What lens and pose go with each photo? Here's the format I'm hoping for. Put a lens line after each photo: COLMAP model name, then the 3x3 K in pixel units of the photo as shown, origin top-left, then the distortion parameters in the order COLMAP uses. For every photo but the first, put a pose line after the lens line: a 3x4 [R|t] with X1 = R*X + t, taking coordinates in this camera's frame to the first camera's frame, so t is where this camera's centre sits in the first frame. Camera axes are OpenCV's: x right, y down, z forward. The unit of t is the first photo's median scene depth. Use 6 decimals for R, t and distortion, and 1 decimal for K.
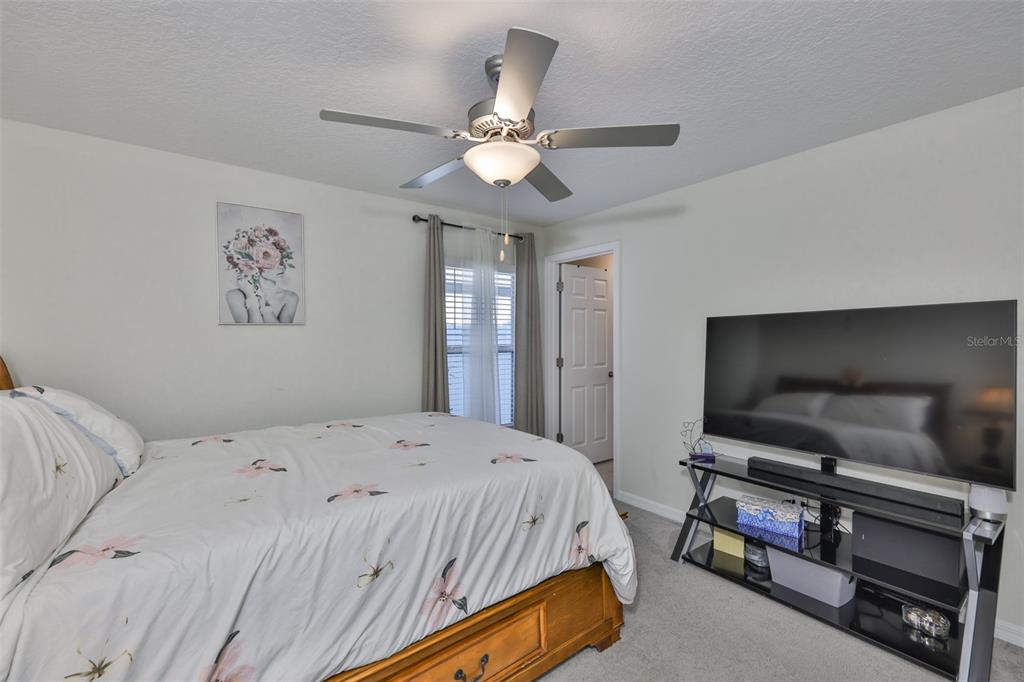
lens RADIAL K [[435.6, 0, 511.1], [0, 435.6, 343.7], [0, 0, 1]] dist [-0.003075, 0.000605]
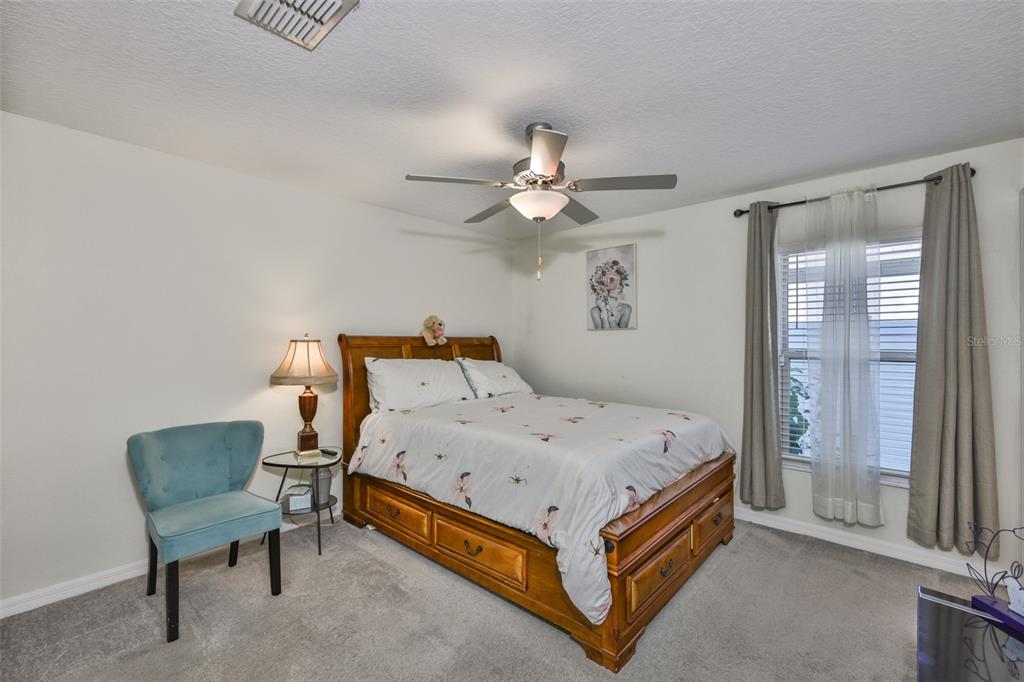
lens RADIAL K [[435.6, 0, 514.3], [0, 435.6, 340.3], [0, 0, 1]] dist [-0.003075, 0.000605]
pose [[0.179113, 0.005623, -0.983812, 0.762051], [-0.015639, 0.999874, 0.002868, -0.007631], [0.983704, 0.014872, 0.179178, 0.432863]]
